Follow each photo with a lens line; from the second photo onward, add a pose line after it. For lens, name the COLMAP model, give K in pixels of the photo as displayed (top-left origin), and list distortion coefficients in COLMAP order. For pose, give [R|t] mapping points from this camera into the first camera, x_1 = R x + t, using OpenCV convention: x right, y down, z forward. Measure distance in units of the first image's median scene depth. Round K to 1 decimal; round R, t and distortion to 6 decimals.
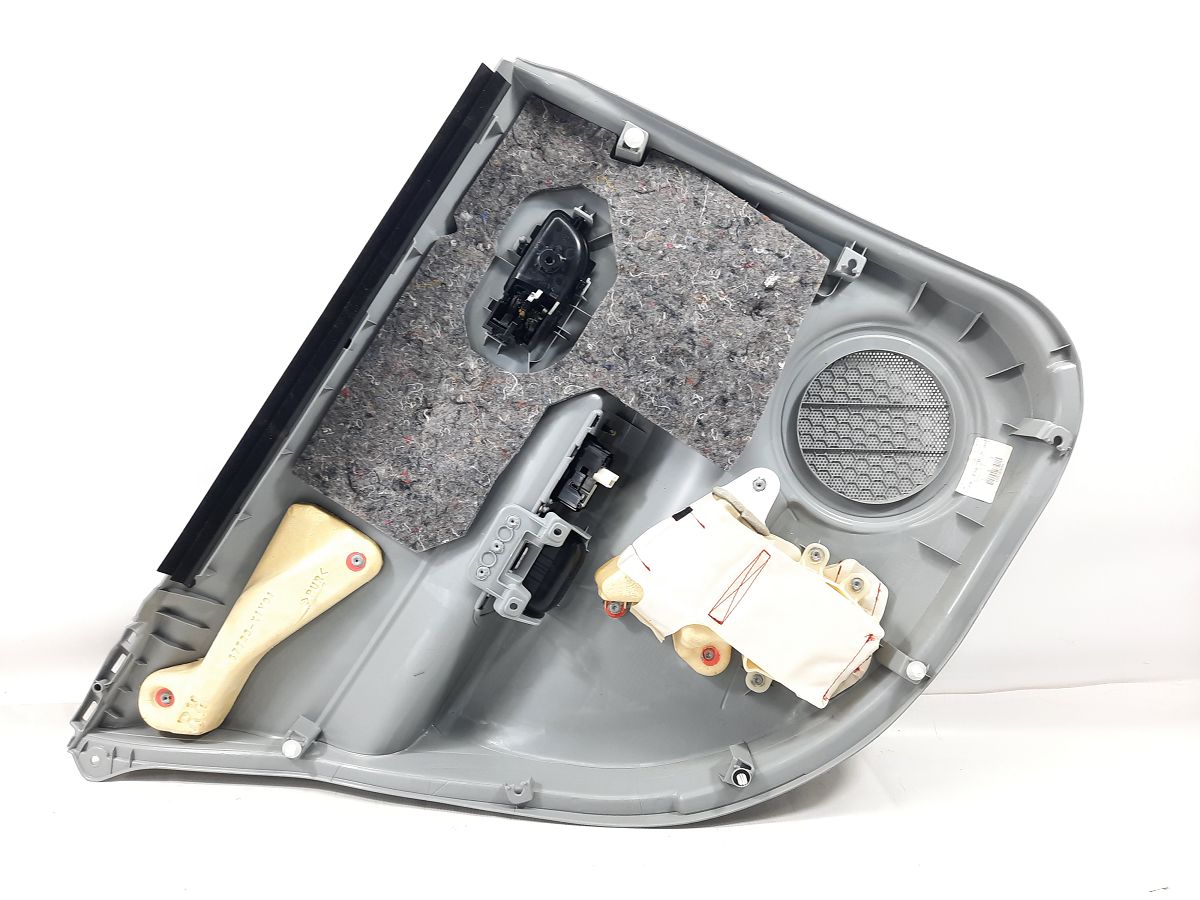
lens RADIAL K [[872.0, 0, 621.8], [0, 872.0, 467.5], [0, 0, 1]] dist [0.031948, -0.002005]
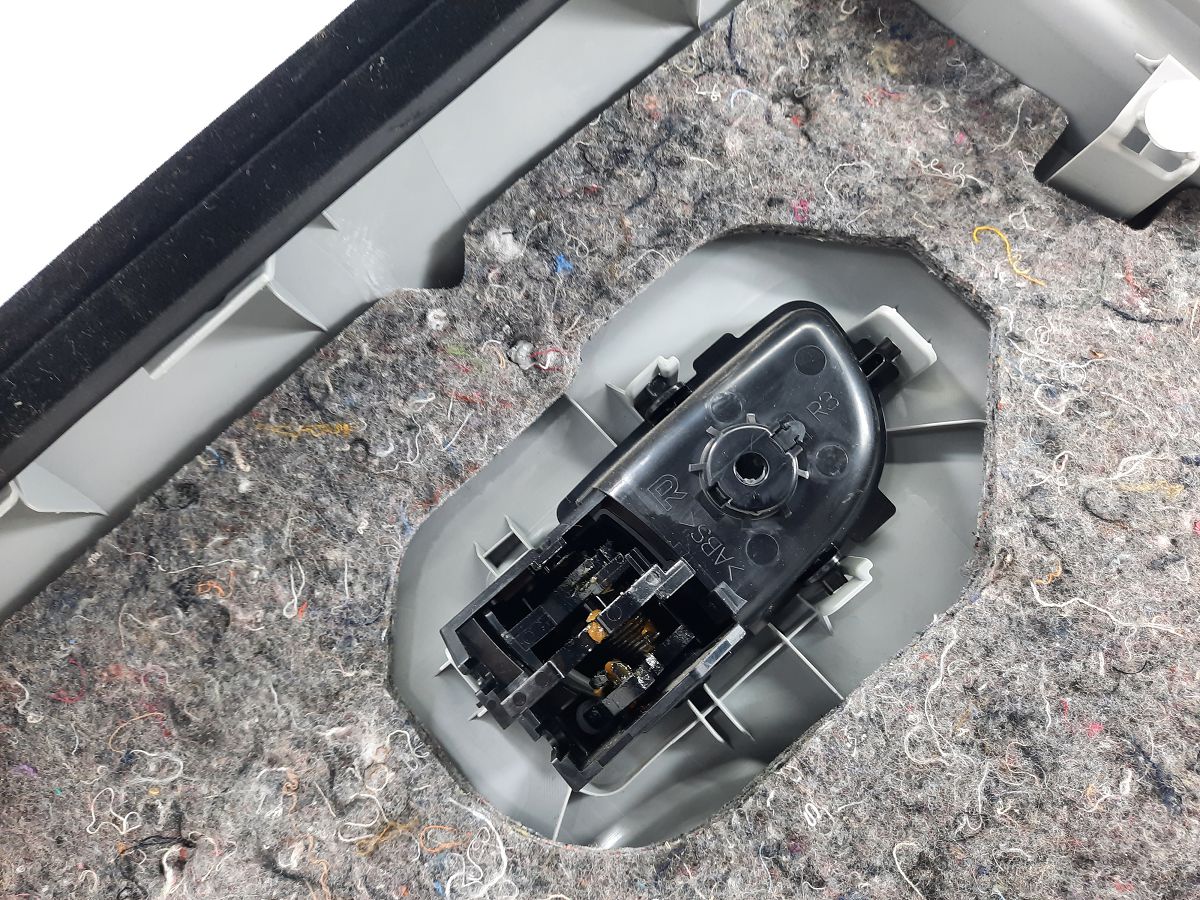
lens RADIAL K [[973.0, 0, 600.0], [0, 973.0, 450.0], [0, 0, 1]] dist [-0.005395, -0.012201]
pose [[0.960978, 0.257933, -0.099959, -0.095846], [-0.271141, 0.949876, -0.155620, -0.179183], [0.054809, 0.176650, 0.982746, 0.690432]]
